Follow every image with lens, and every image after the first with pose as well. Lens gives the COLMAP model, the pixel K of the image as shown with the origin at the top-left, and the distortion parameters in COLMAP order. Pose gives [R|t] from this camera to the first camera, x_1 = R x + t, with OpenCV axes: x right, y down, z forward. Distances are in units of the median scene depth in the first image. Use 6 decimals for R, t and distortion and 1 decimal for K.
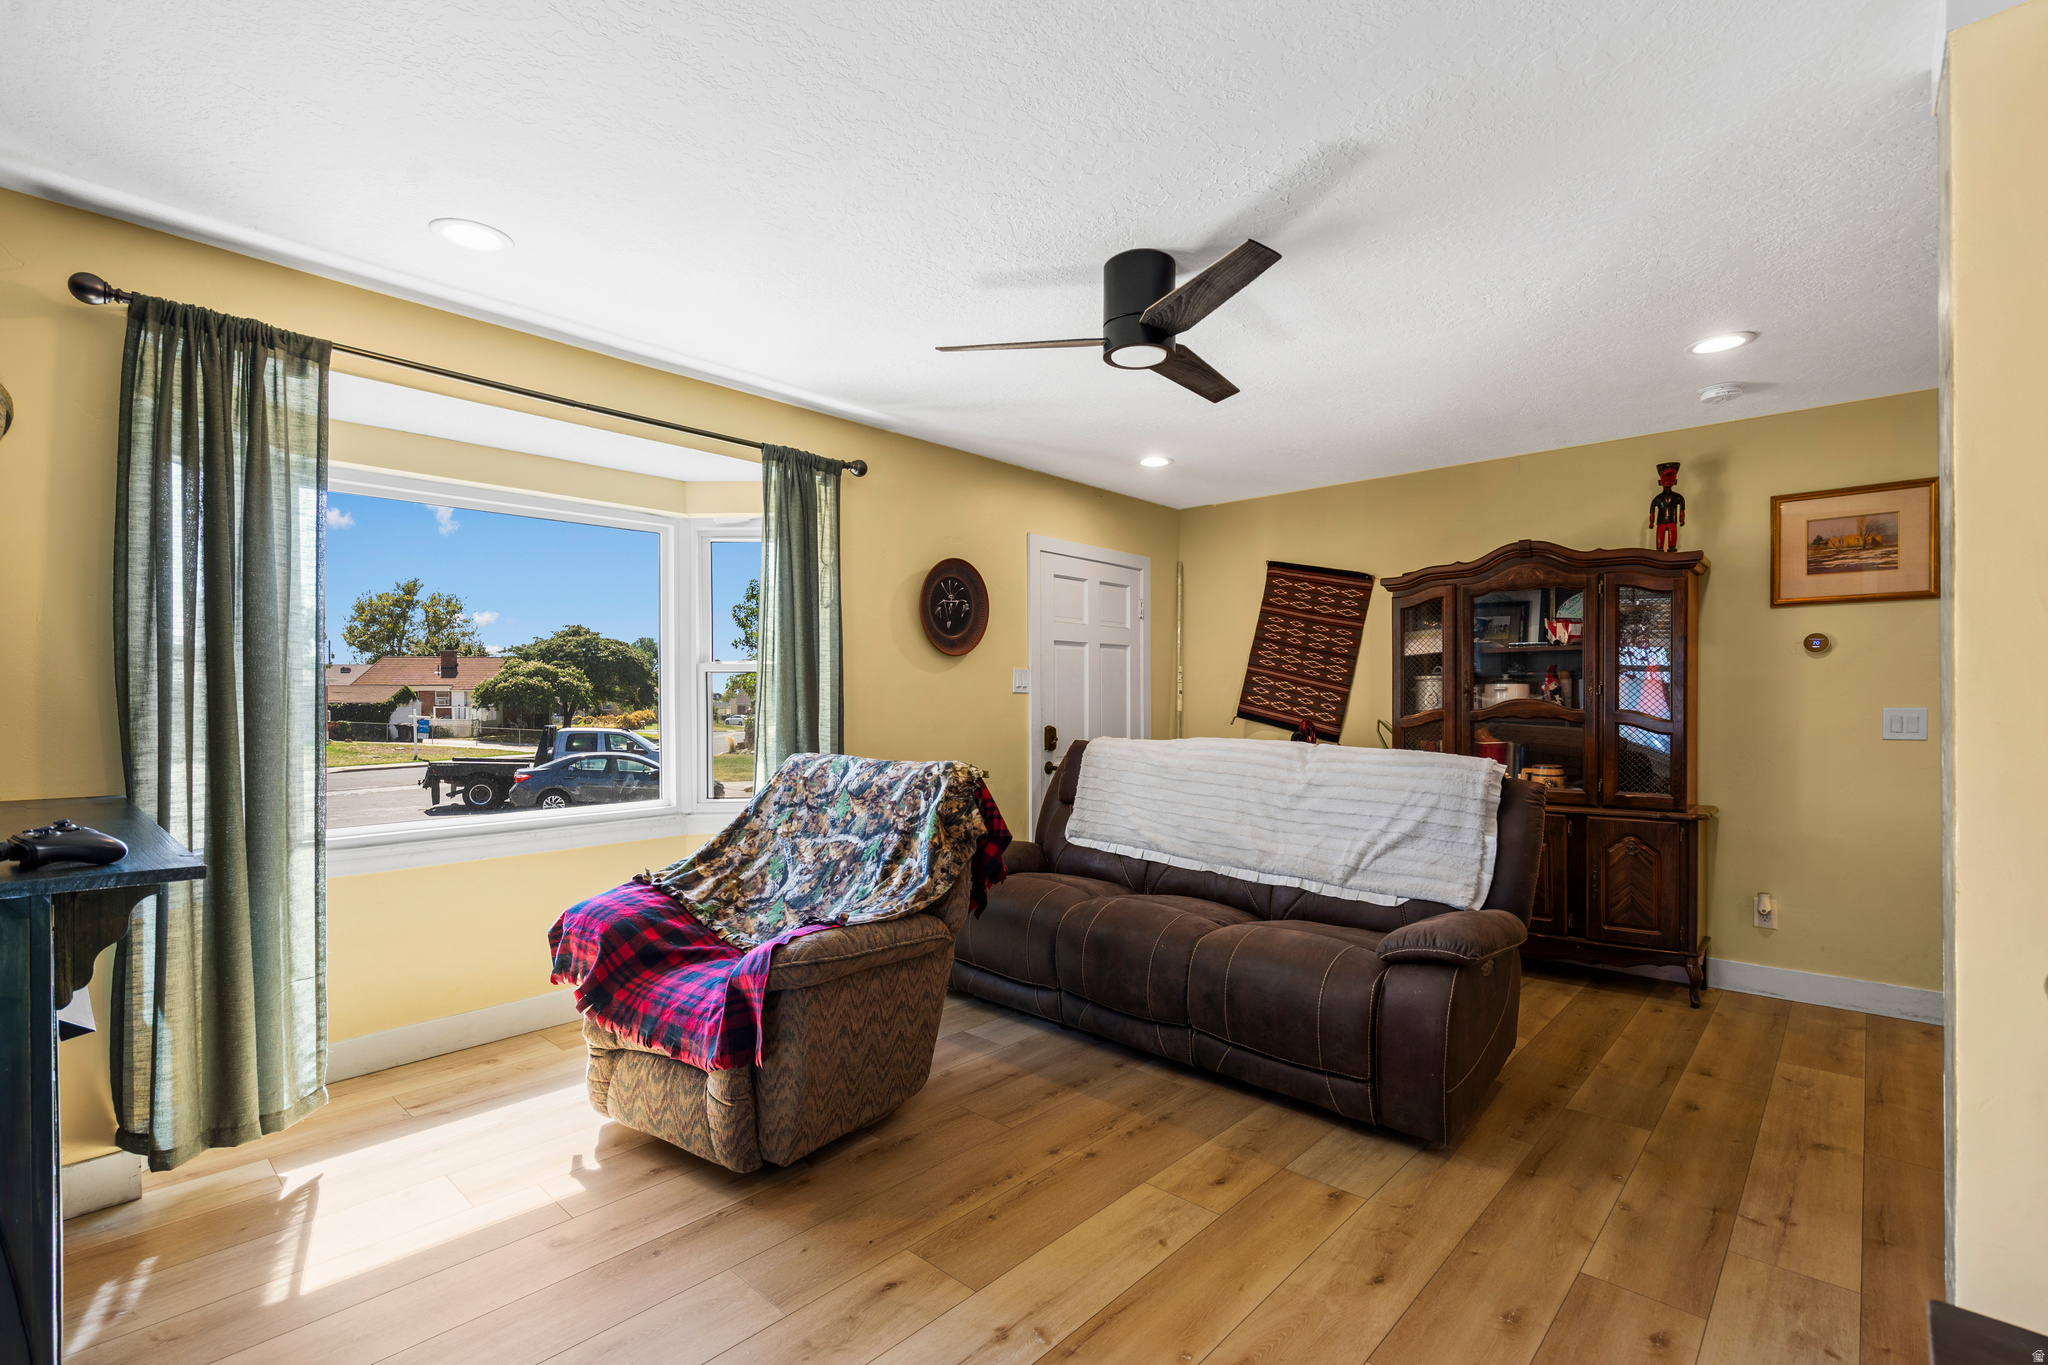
lens RADIAL K [[921.8, 0, 1018.2], [0, 921.8, 698.4], [0, 0, 1]] dist [-0.005365, 0.000044]
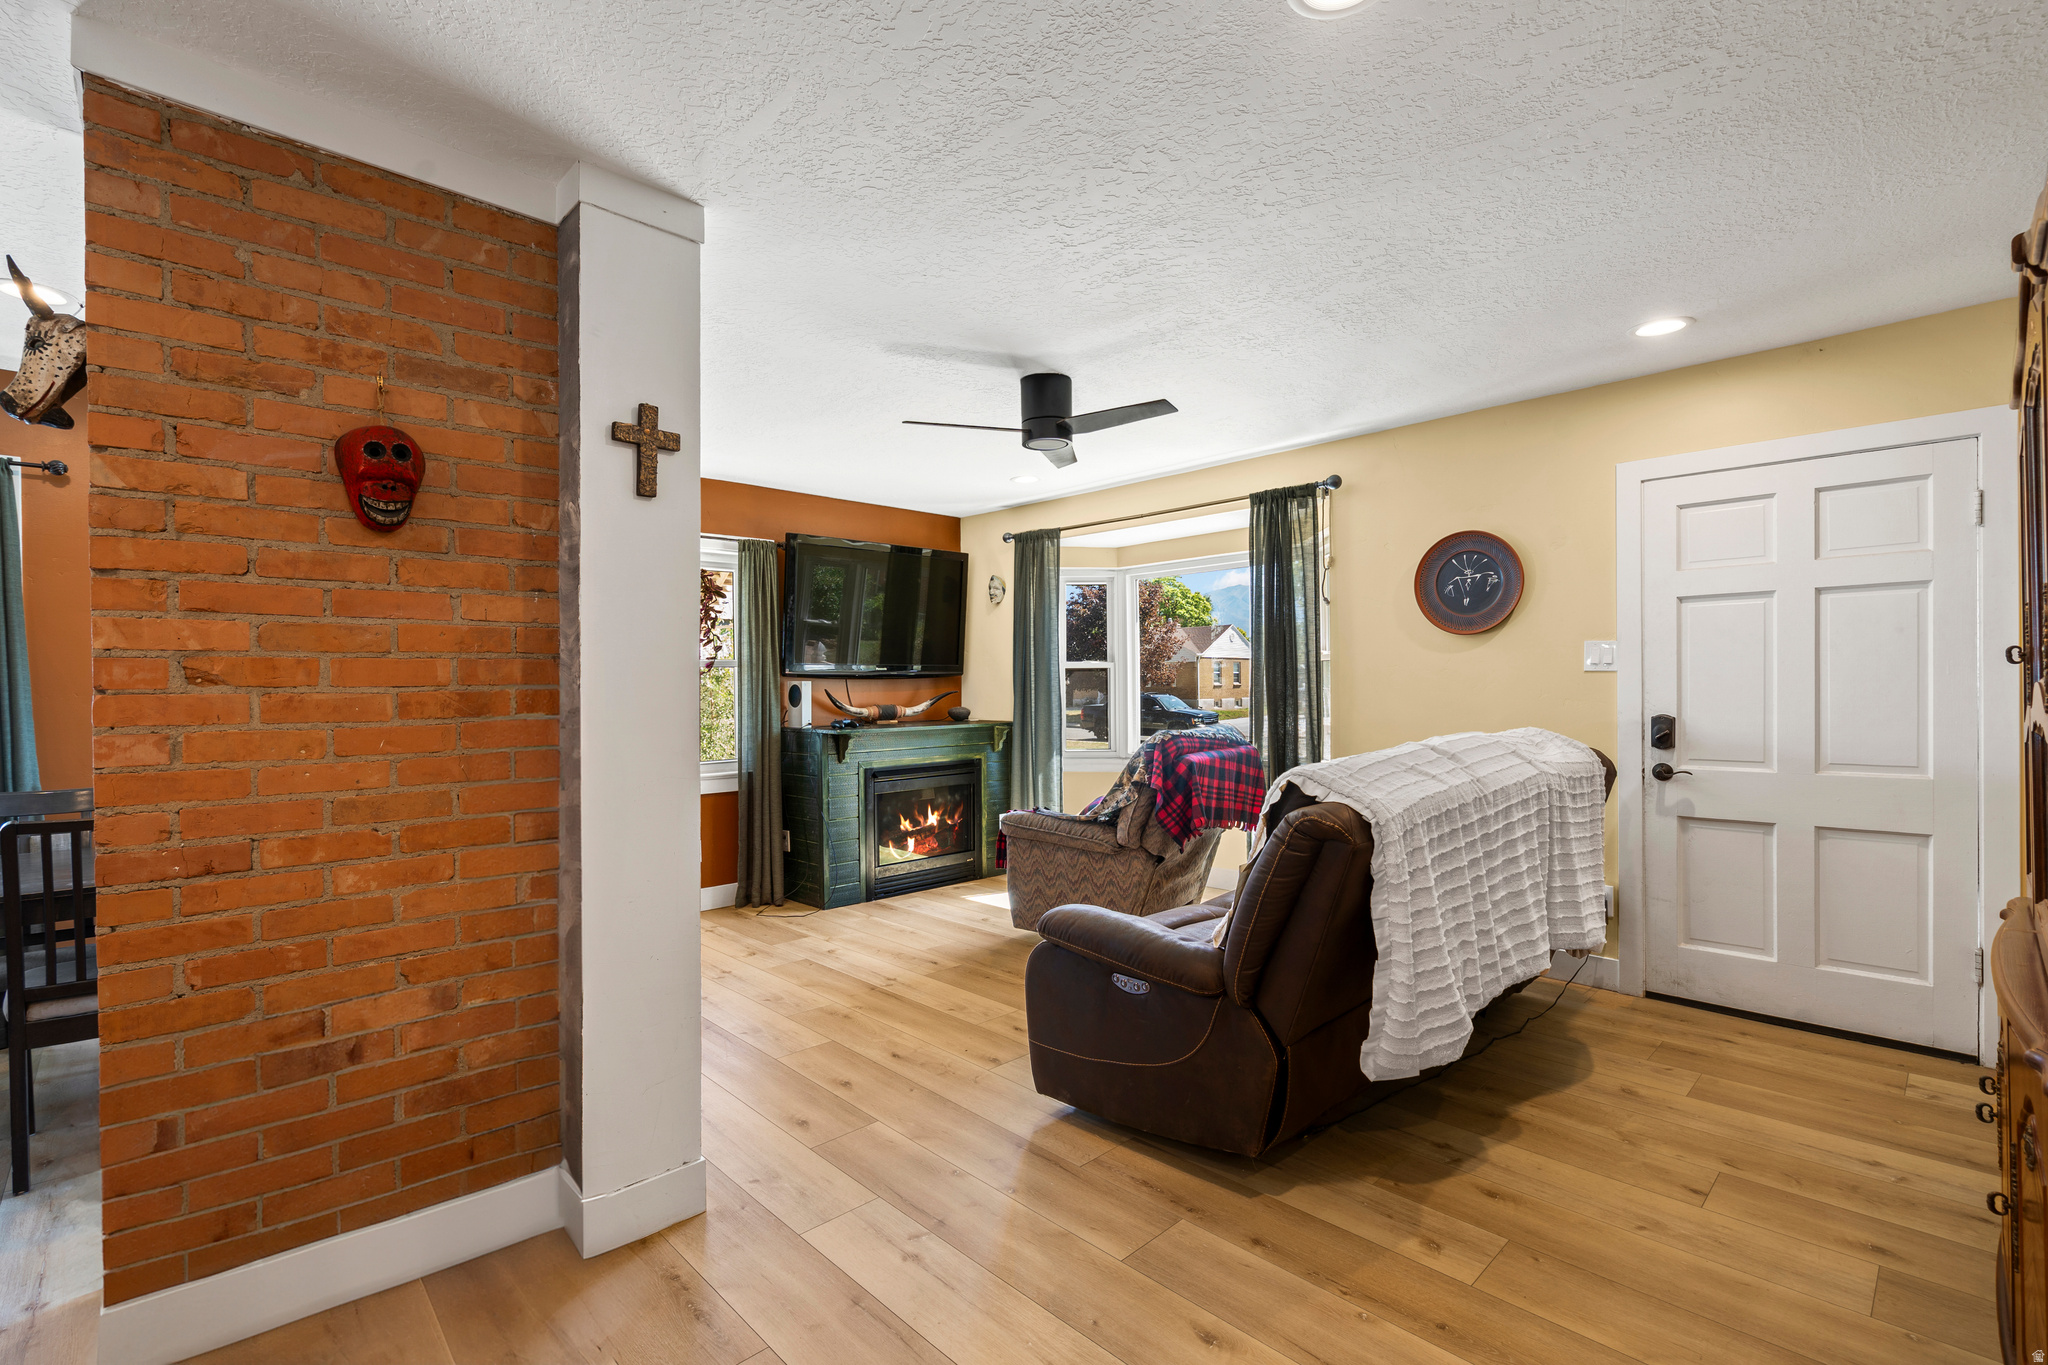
lens RADIAL K [[921.8, 0, 1016.5], [0, 921.8, 686.5], [0, 0, 1]] dist [-0.005365, 0.000044]
pose [[-0.056075, 0.001920, -0.998425, 1.453739], [0.012690, 0.999919, 0.001210, -0.001051], [0.998346, -0.012603, -0.056095, 0.967255]]
